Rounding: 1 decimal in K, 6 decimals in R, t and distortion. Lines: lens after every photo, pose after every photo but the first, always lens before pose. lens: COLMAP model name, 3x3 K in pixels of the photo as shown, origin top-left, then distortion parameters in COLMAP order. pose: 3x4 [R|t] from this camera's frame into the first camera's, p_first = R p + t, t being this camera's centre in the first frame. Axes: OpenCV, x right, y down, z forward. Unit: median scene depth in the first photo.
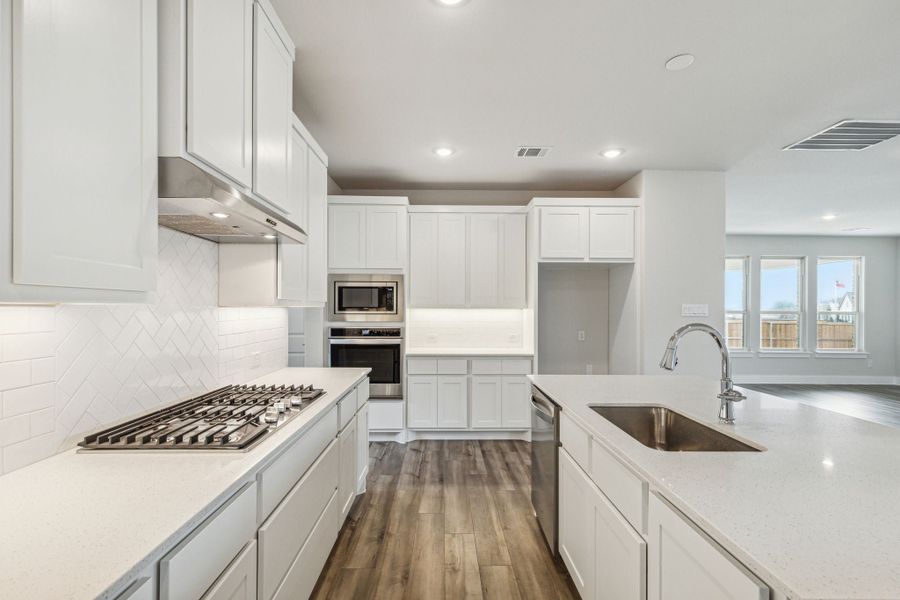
lens RADIAL K [[430.2, 0, 444.6], [0, 430.2, 307.0], [0, 0, 1]] dist [0.038823, -0.002442]
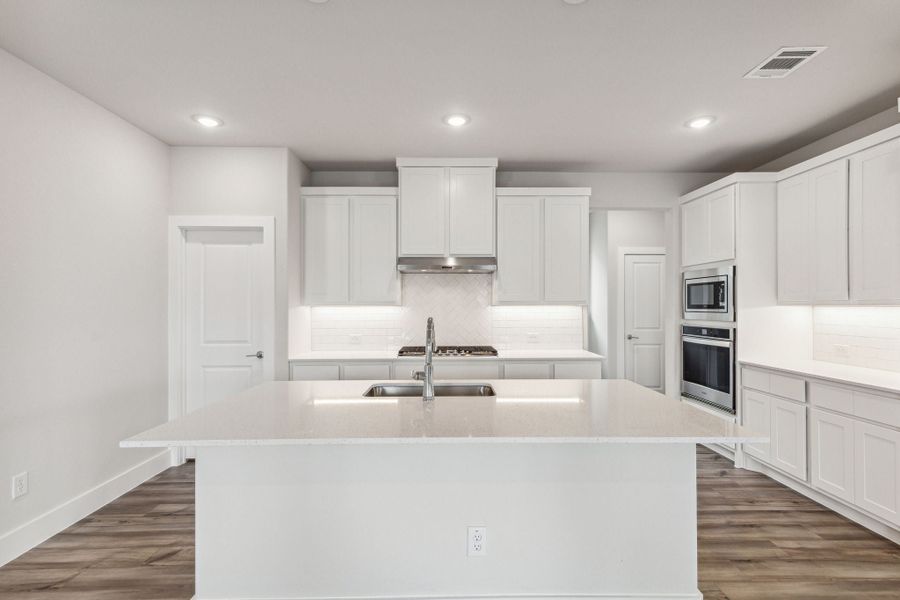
lens RADIAL K [[430.2, 0, 450.8], [0, 430.2, 302.8], [0, 0, 1]] dist [0.038823, -0.002442]
pose [[0.004731, -0.009829, -0.999941, 0.758095], [0.005897, 0.999935, -0.009801, 0.001969], [0.999971, -0.005850, 0.004789, 0.441166]]
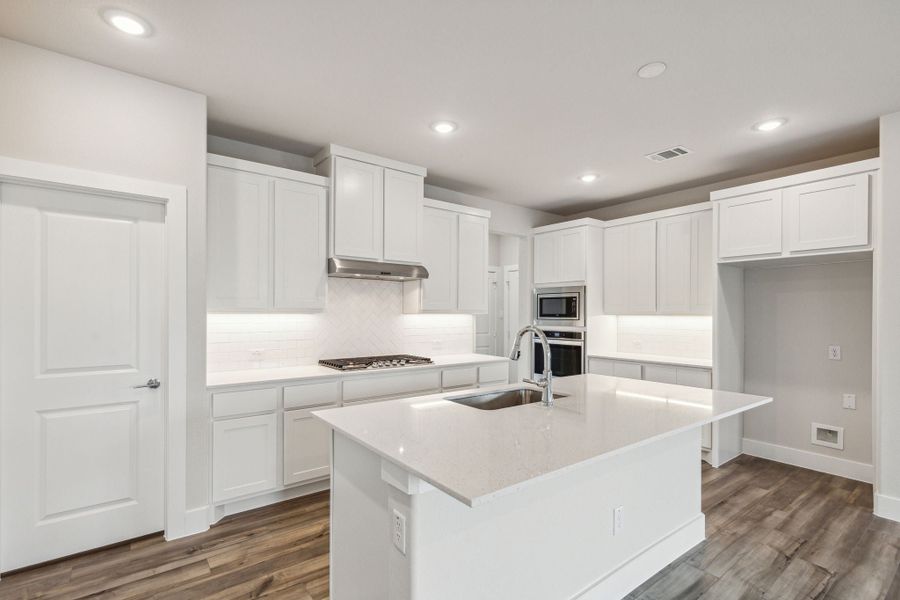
lens RADIAL K [[430.2, 0, 449.6], [0, 430.2, 307.8], [0, 0, 1]] dist [0.038823, -0.002442]
pose [[0.598414, -0.012675, -0.801087, 0.612415], [0.001801, 0.999894, -0.014476, -0.000074], [0.801185, 0.007220, 0.598374, 0.021785]]
